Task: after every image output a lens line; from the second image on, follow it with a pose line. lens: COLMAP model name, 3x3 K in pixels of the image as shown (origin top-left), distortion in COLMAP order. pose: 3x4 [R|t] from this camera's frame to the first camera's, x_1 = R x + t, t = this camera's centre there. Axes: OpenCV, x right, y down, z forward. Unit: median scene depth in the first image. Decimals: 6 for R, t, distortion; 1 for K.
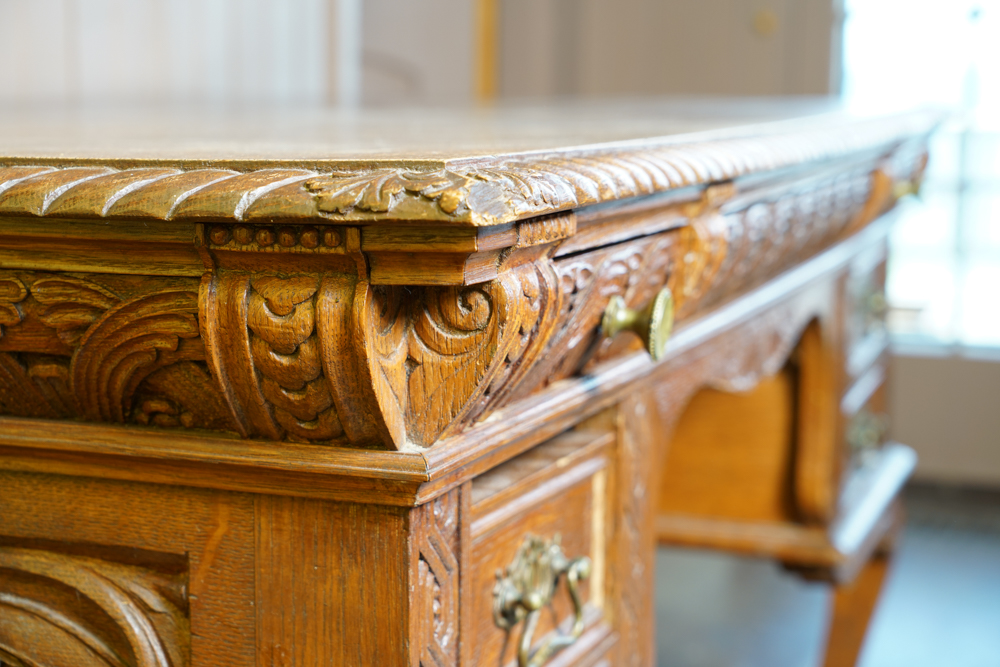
lens RADIAL K [[1968.5, 0, 500.0], [0, 1968.5, 333.5], [0, 0, 1]] dist [-0.023028, 0.122745]
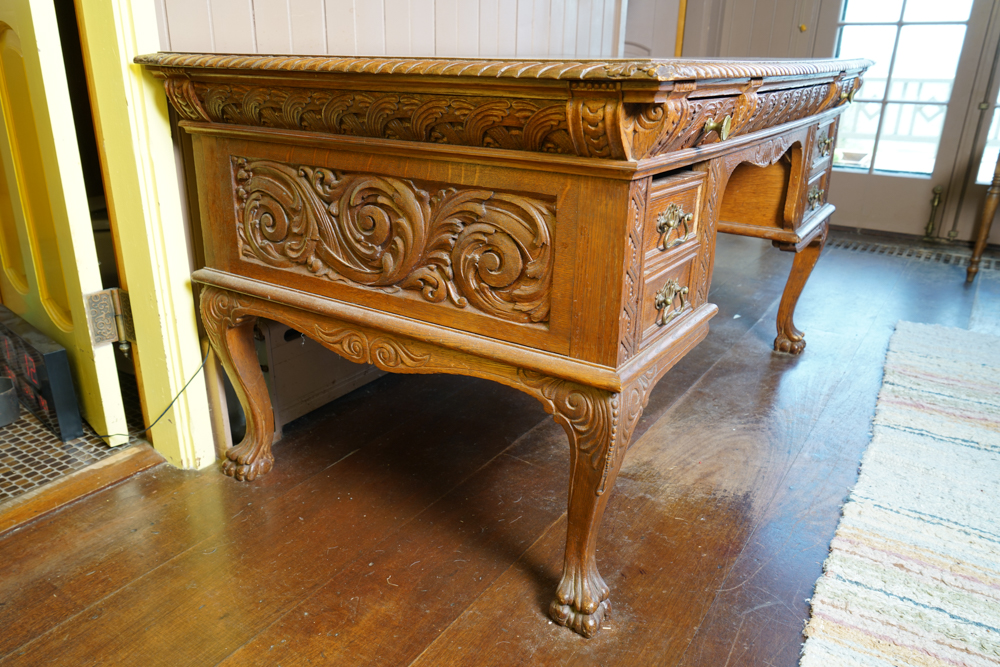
lens RADIAL K [[765.4, 0, 500.0], [0, 765.4, 333.5], [0, 0, 1]] dist [0.002023, 0.003450]
pose [[0.974672, 0.090066, -0.204701, 0.020980], [-0.042321, 0.973062, 0.226627, 0.057072], [0.219598, -0.212224, 0.952228, -0.222183]]
